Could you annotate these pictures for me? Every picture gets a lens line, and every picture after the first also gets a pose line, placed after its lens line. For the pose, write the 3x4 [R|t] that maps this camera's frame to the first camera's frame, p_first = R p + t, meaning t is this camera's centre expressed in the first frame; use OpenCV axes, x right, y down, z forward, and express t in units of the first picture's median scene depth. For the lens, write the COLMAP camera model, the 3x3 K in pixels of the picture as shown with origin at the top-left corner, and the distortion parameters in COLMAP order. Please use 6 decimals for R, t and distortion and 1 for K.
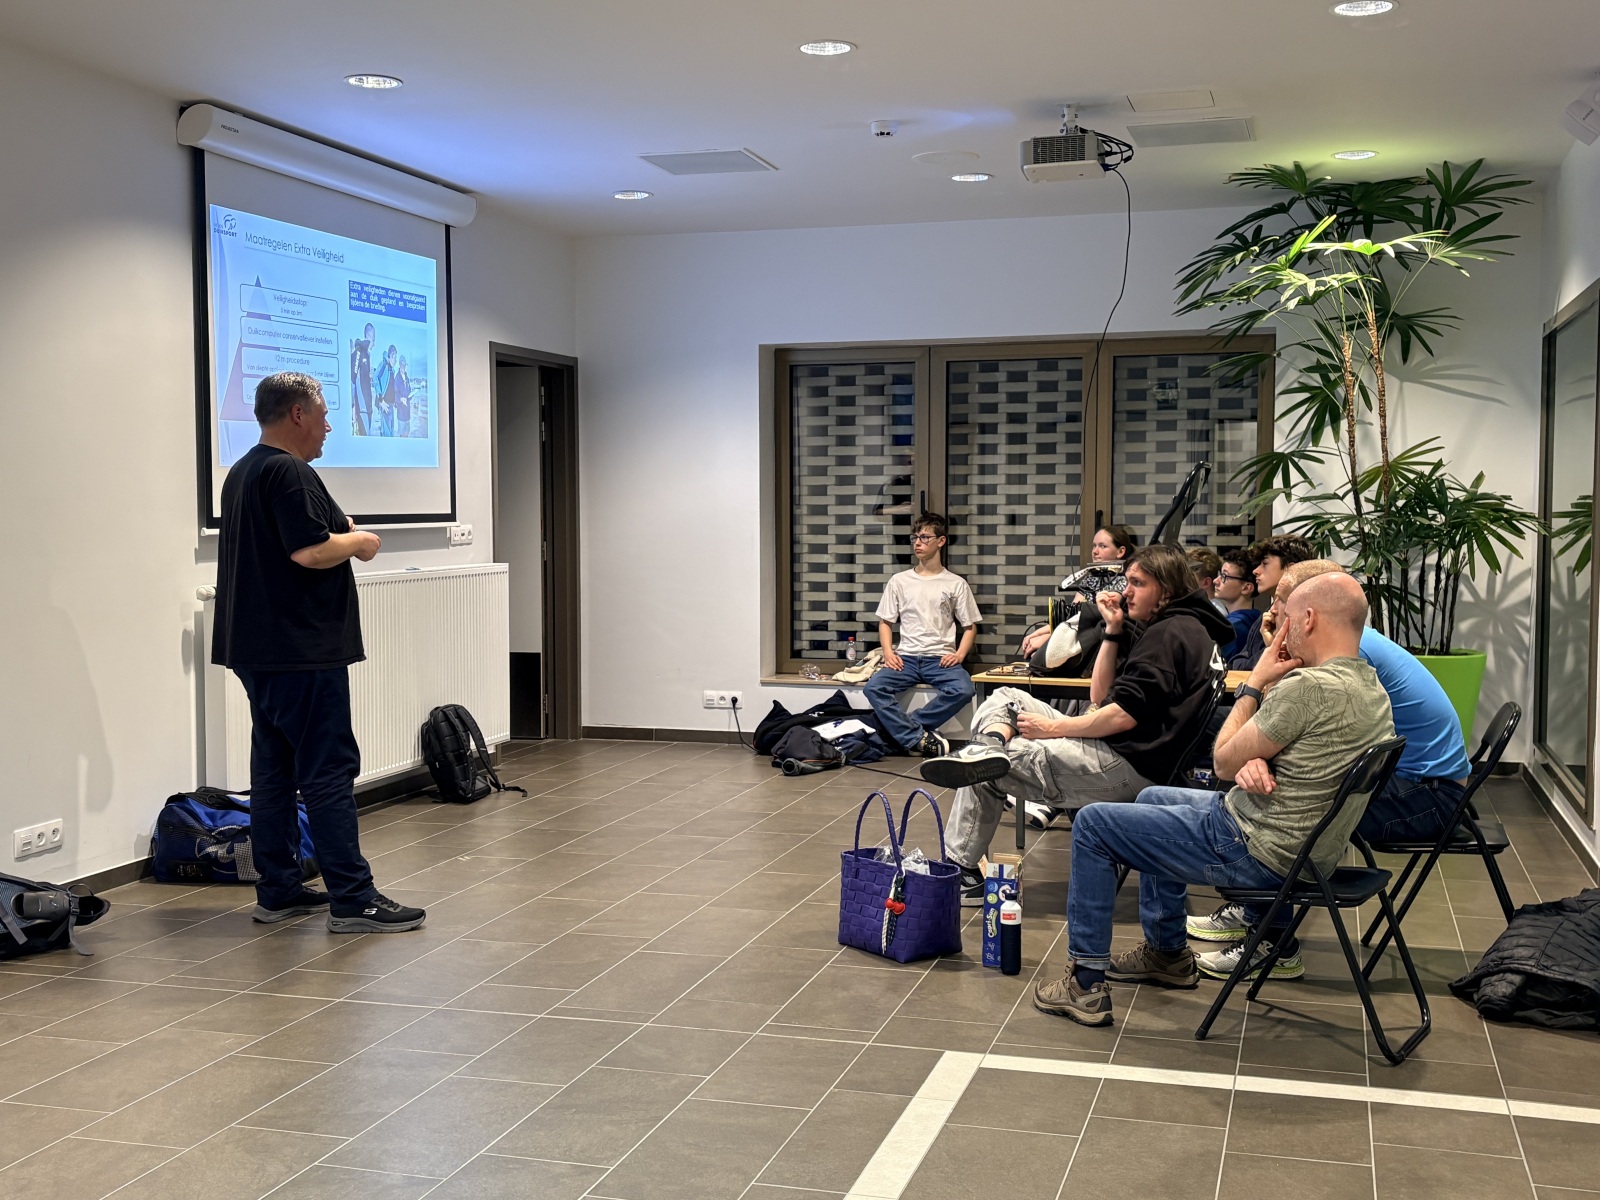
lens RADIAL K [[1785.5, 0, 800.0], [0, 1785.5, 600.0], [0, 0, 1]] dist [0.207301, -0.647998]
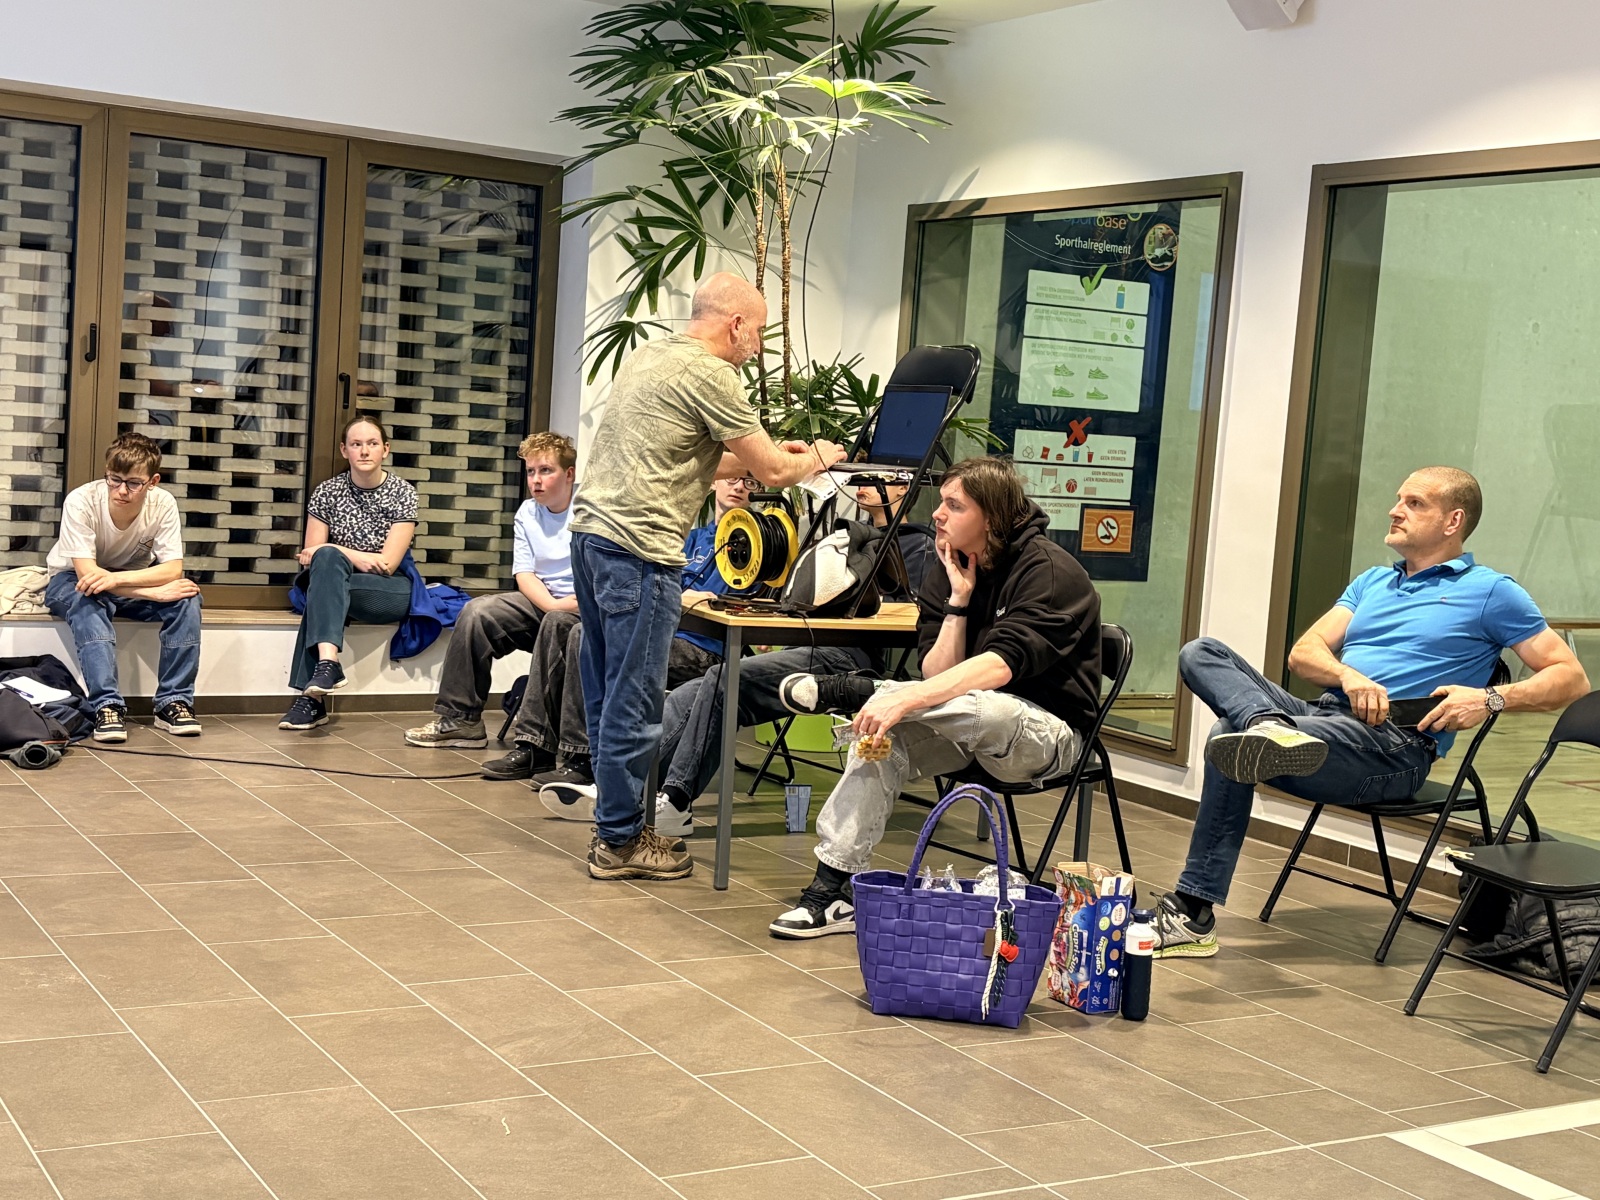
lens RADIAL K [[2112.1, 0, 794.3], [0, 2112.1, 603.3], [0, 0, 1]] dist [0.142936, -0.377862]
pose [[0.679945, -0.013139, 0.733145, -0.405195], [-0.030540, 0.998464, 0.046218, -0.002619], [-0.732627, -0.053816, 0.678500, 0.324310]]
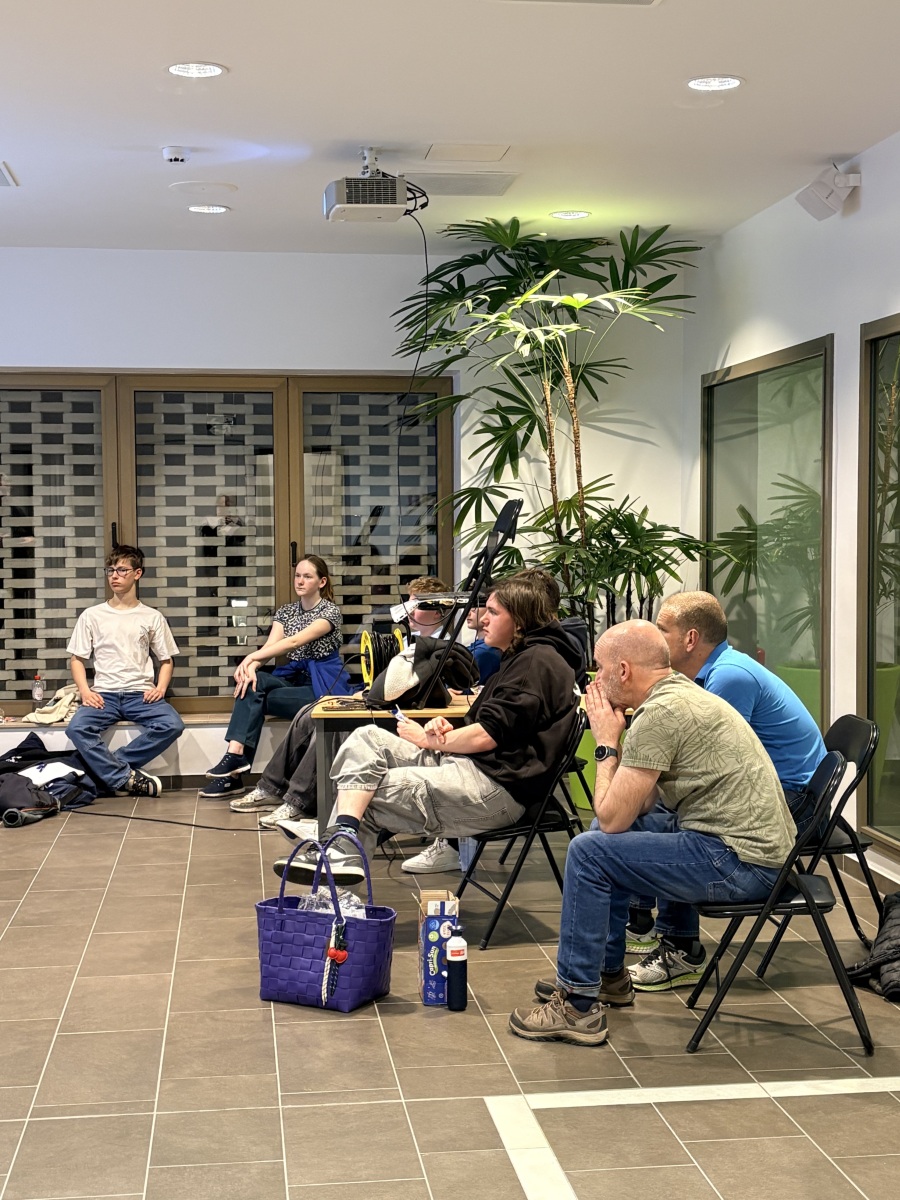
lens RADIAL K [[1736.2, 0, 450.0], [0, 1736.2, 600.0], [0, 0, 1]] dist [0.241131, -0.839736]
pose [[0.917449, -0.022323, 0.397227, -0.172771], [0.027060, 0.999614, -0.006323, -0.009534], [-0.396932, 0.016550, 0.917699, 0.064335]]
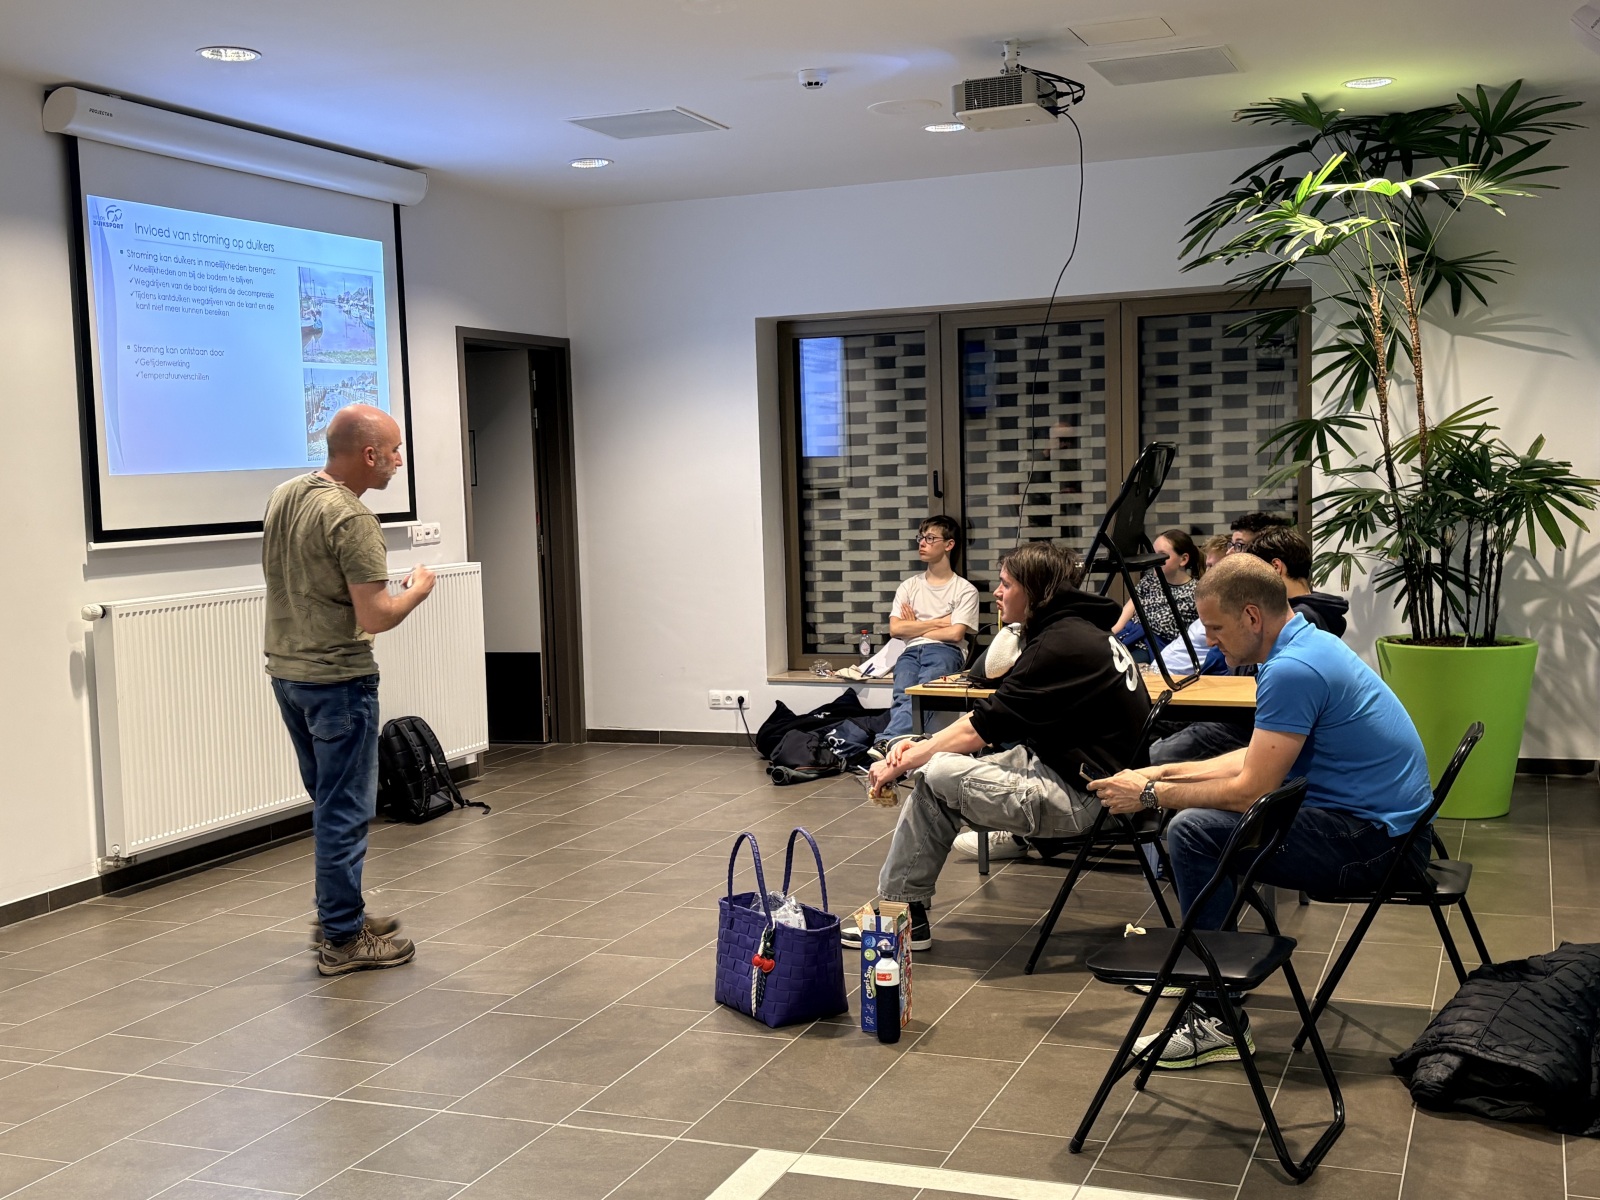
lens RADIAL K [[1808.2, 0, 800.0], [0, 1808.2, 600.0], [0, 0, 1]] dist [0.199315, -0.597742]
pose [[0.995287, -0.021347, -0.094597, 0.103813], [0.023145, 0.999571, 0.017951, -0.015350], [0.094174, -0.020056, 0.995354, 0.074838]]
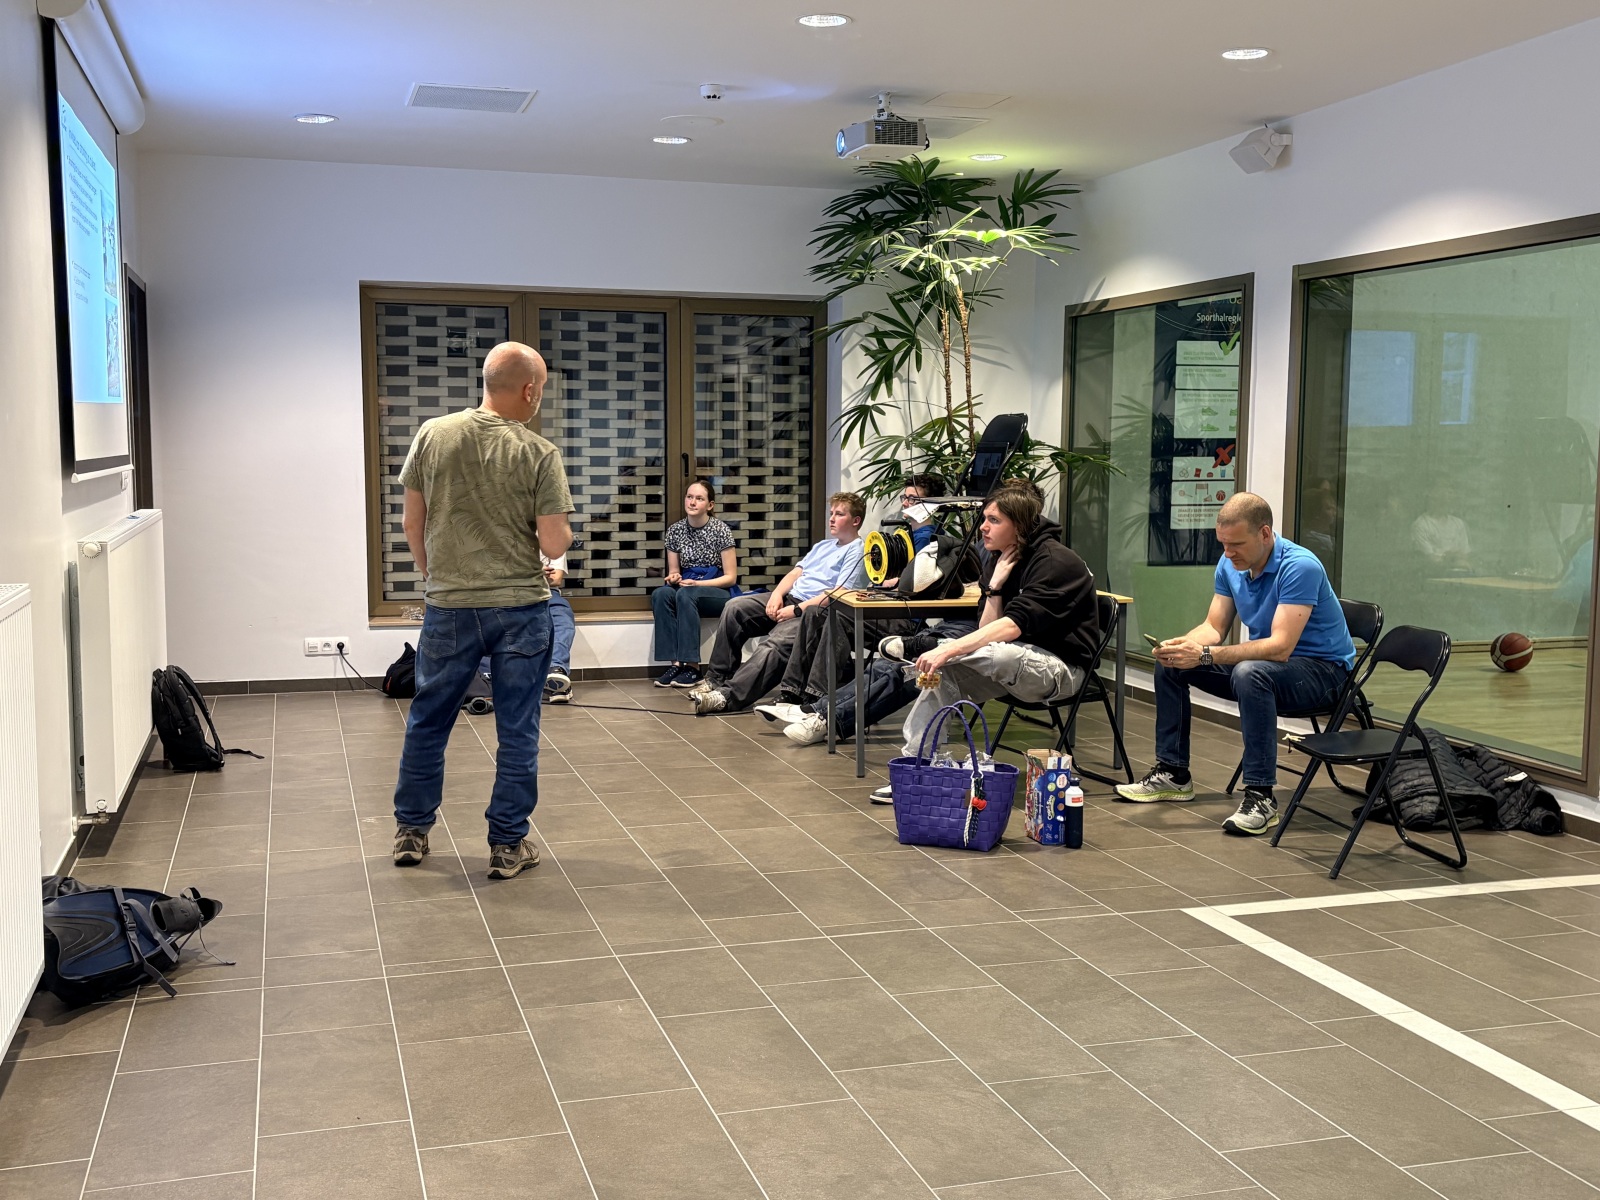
lens RADIAL K [[1661.6, 0, 796.5], [0, 1661.6, 604.4], [0, 0, 1]] dist [0.244858, -0.880321]
pose [[0.837480, -0.047895, 0.544365, -0.400872], [0.024968, 0.998465, 0.049436, -0.007024], [-0.545897, -0.027810, 0.837391, 0.116653]]
